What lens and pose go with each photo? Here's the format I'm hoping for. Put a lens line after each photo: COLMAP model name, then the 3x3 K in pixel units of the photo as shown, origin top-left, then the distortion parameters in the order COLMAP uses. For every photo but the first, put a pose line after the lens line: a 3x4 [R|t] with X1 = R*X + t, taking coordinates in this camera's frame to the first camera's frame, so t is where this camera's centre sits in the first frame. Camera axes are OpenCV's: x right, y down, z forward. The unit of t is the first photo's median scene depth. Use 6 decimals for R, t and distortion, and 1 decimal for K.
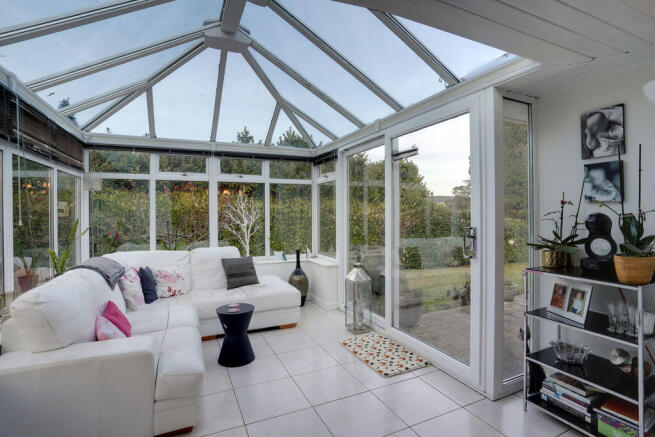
lens RADIAL K [[323.0, 0, 326.2], [0, 323.0, 215.3], [0, 0, 1]] dist [-0.034618, -0.000236]
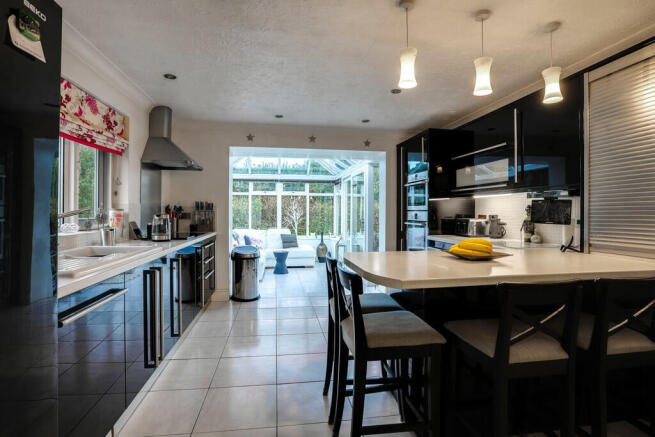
lens RADIAL K [[323.0, 0, 328.1], [0, 323.0, 216.3], [0, 0, 1]] dist [-0.034618, -0.000236]
pose [[0.964355, 0.009329, -0.264447, 0.430256], [-0.012333, 0.999877, -0.009700, 0.034641], [0.264324, 0.012616, 0.964351, -0.761618]]
